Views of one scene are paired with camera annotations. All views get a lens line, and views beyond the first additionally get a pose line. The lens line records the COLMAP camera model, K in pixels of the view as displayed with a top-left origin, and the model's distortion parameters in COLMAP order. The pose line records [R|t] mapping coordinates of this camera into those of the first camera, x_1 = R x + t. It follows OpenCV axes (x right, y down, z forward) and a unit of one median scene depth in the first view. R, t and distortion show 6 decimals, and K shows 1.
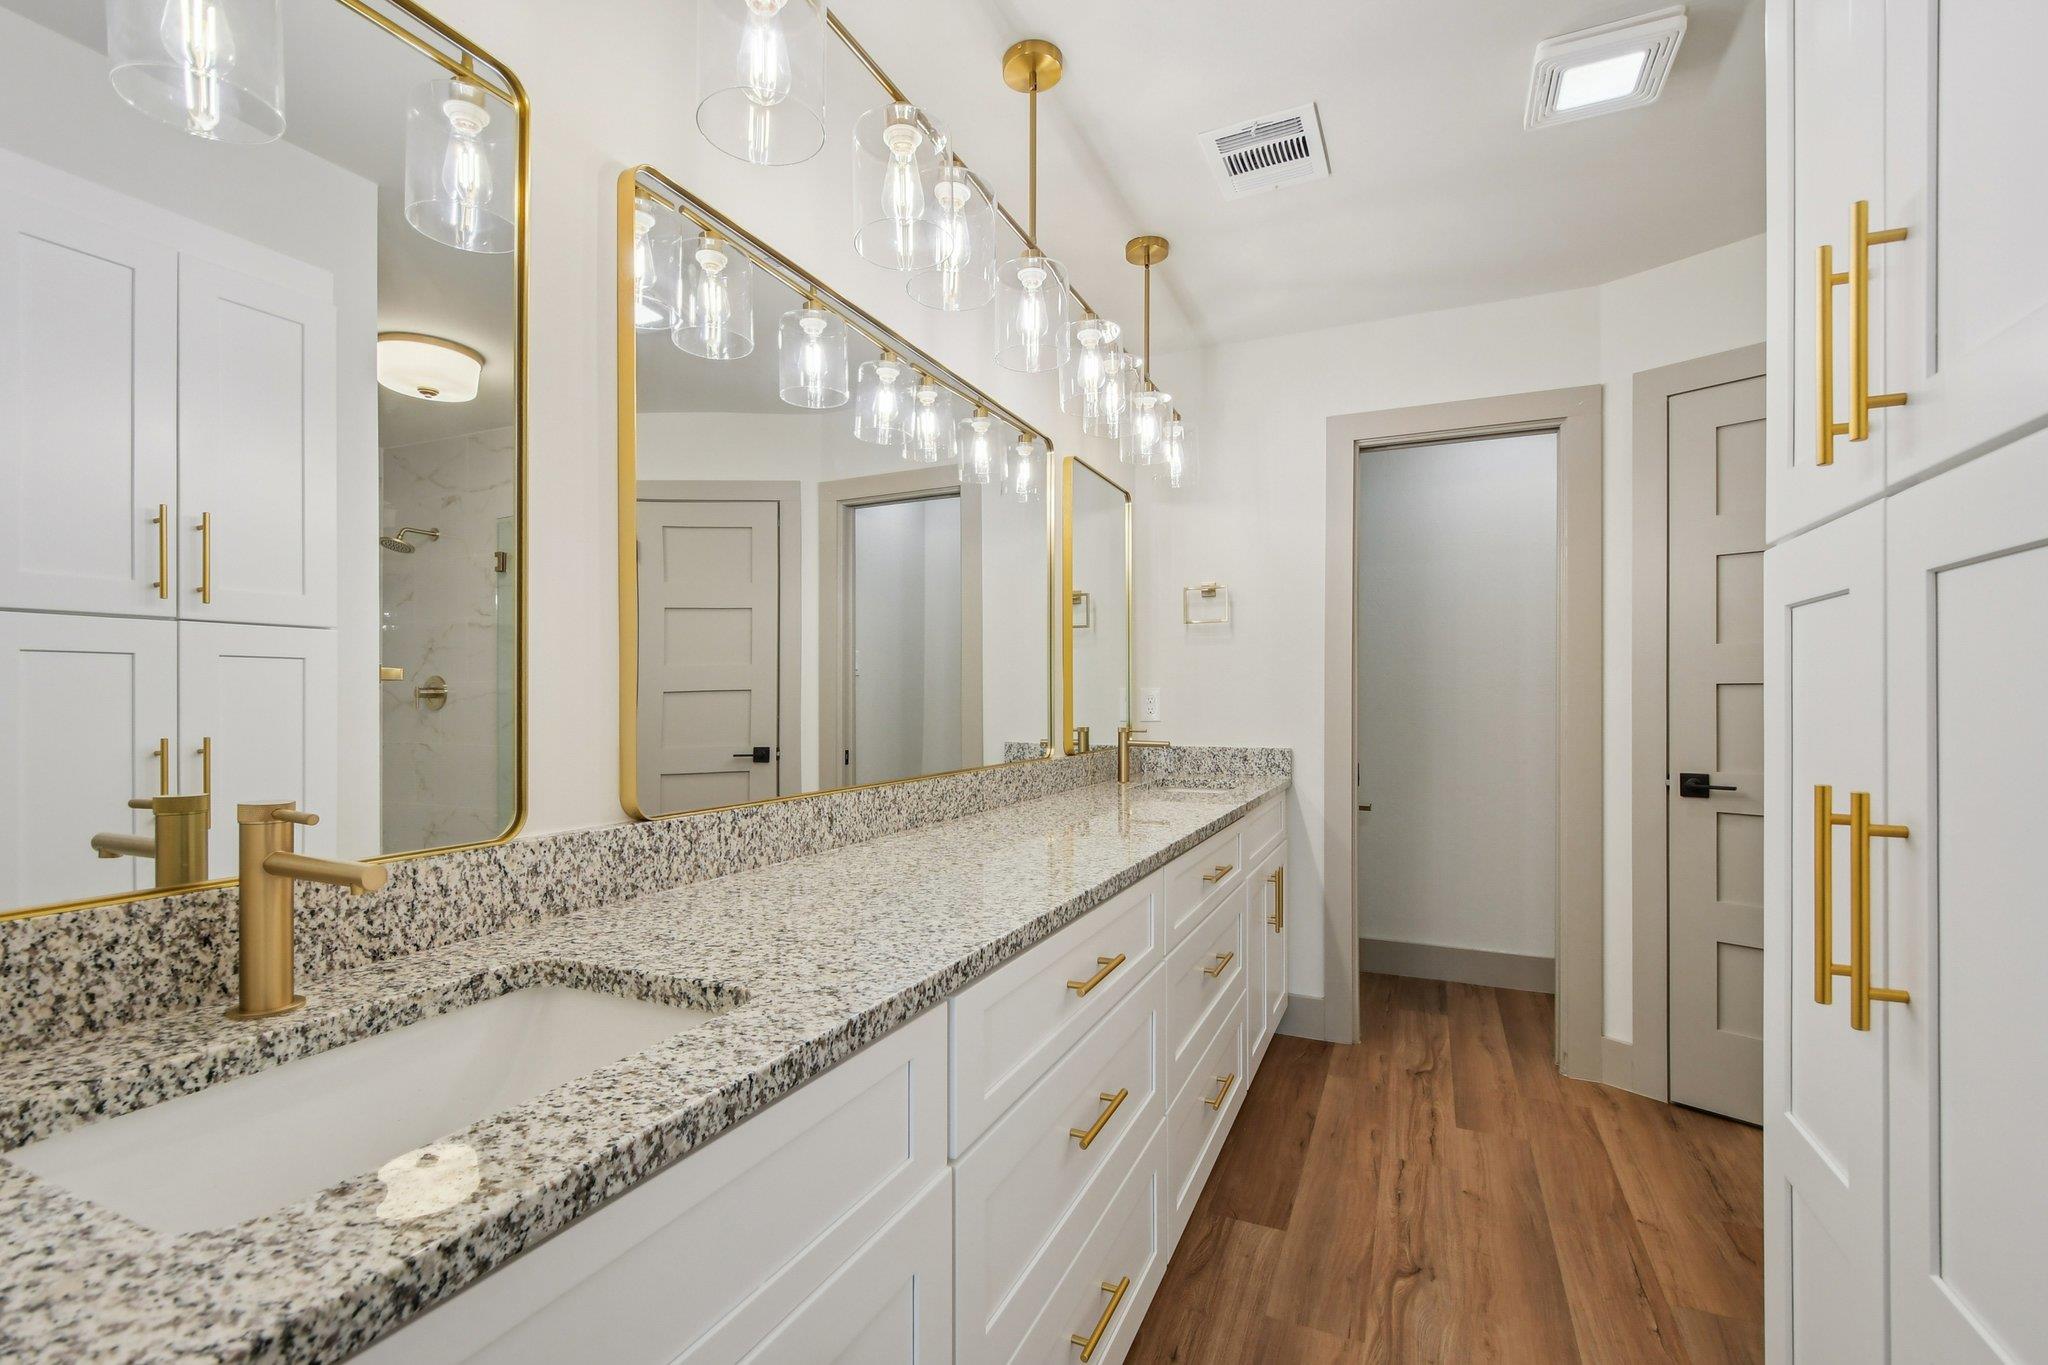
lens RADIAL K [[905.2, 0, 1032.1], [0, 905.2, 684.9], [0, 0, 1]] dist [-0.002002, 0.000518]
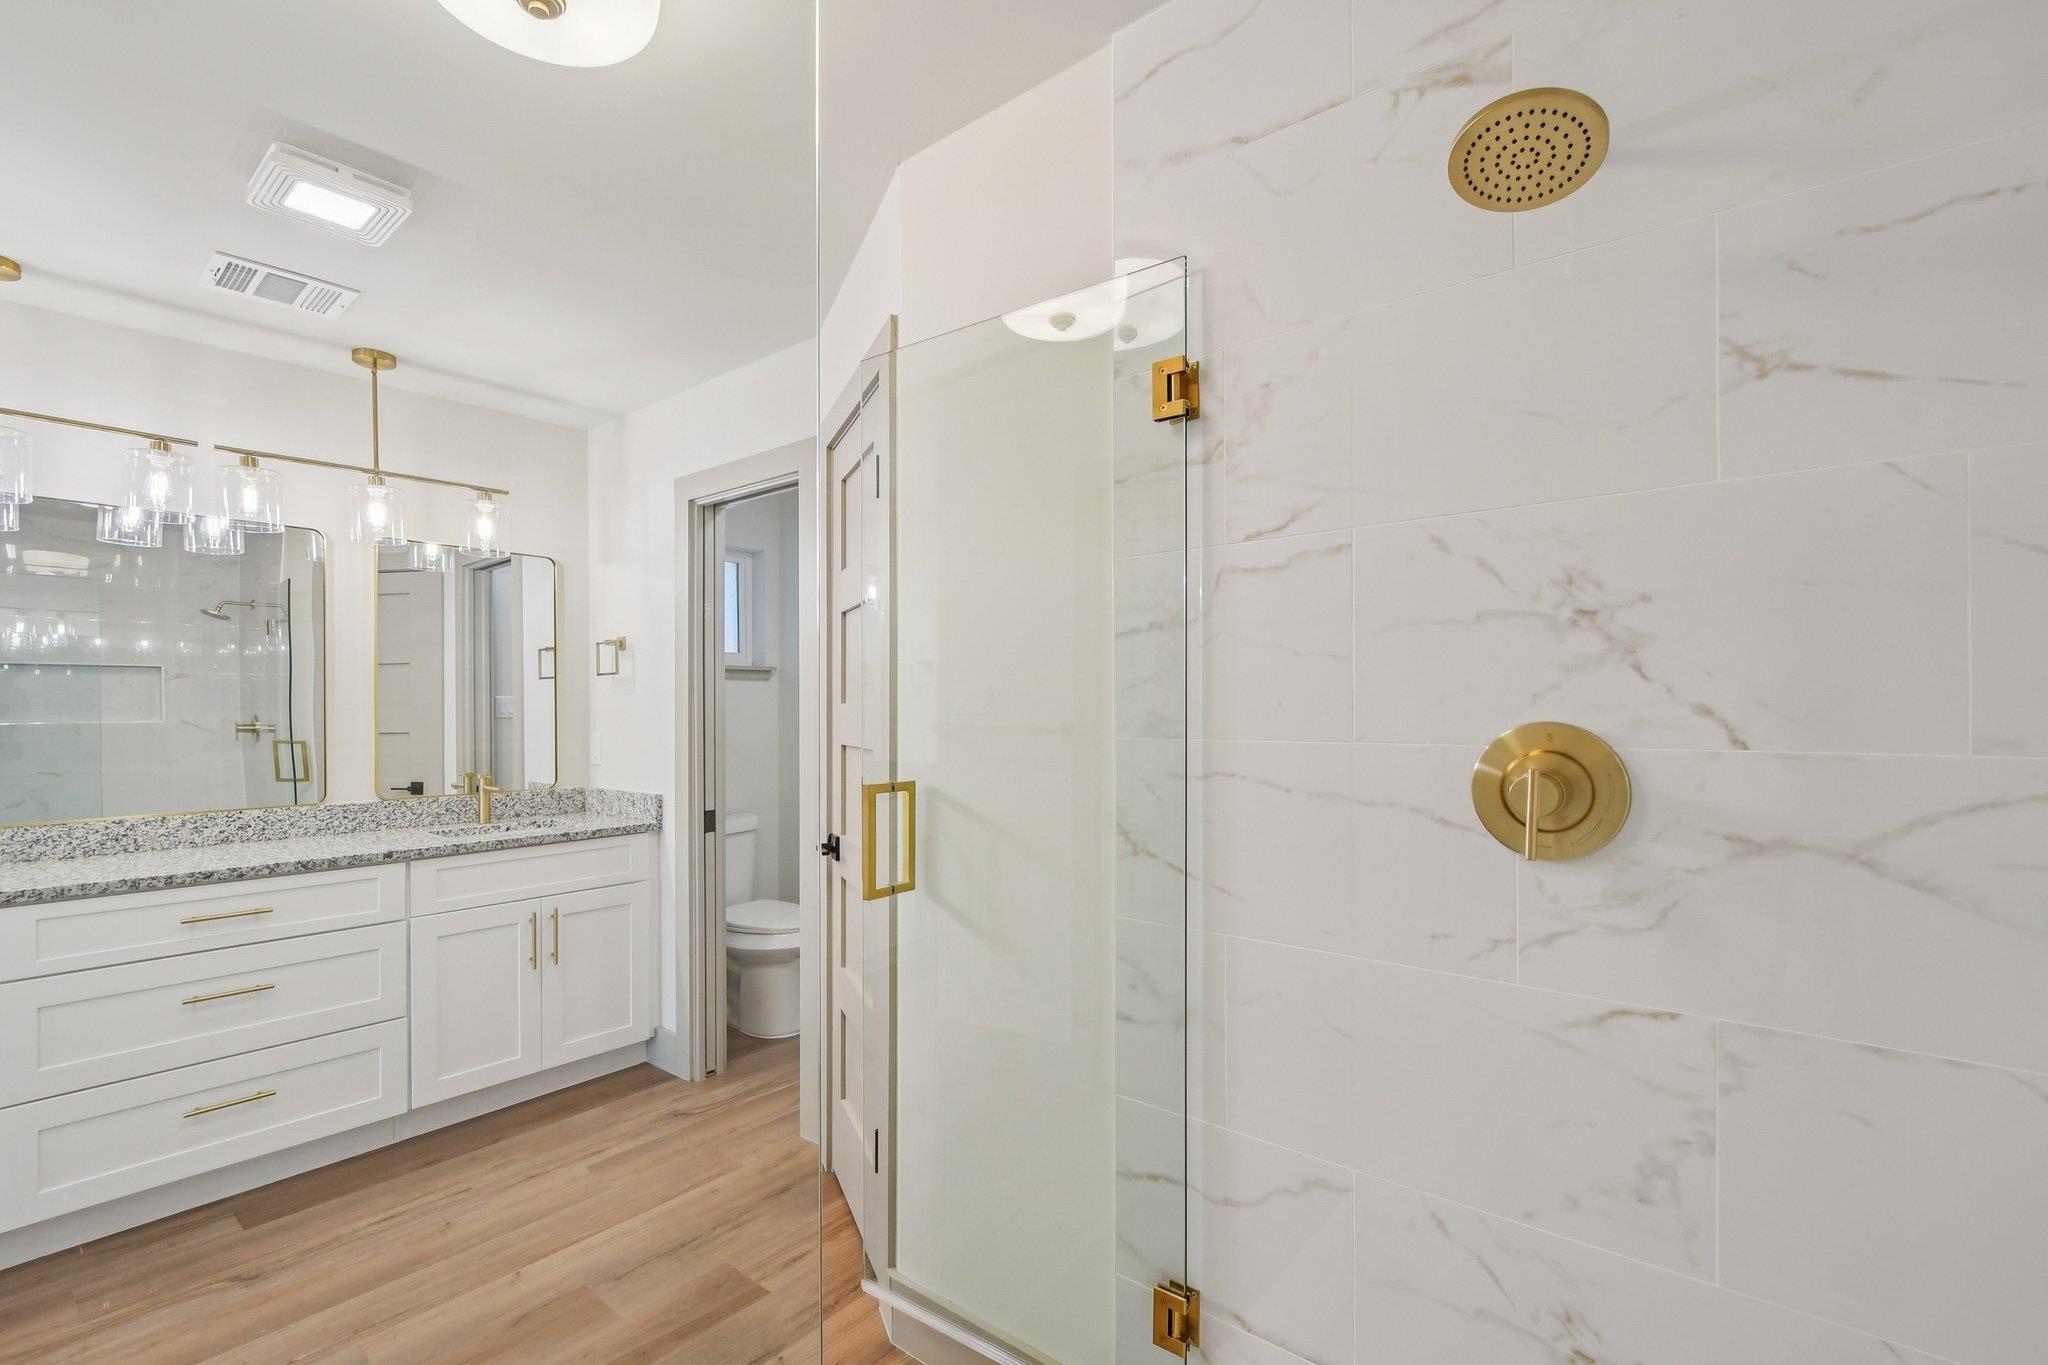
lens RADIAL K [[905.2, 0, 1034.9], [0, 905.2, 693.7], [0, 0, 1]] dist [-0.002002, 0.000518]
pose [[0.962602, -0.008707, -0.270779, 1.124941], [0.009614, 0.999952, 0.002023, -0.050510], [0.270749, -0.004551, 0.962639, 0.119251]]
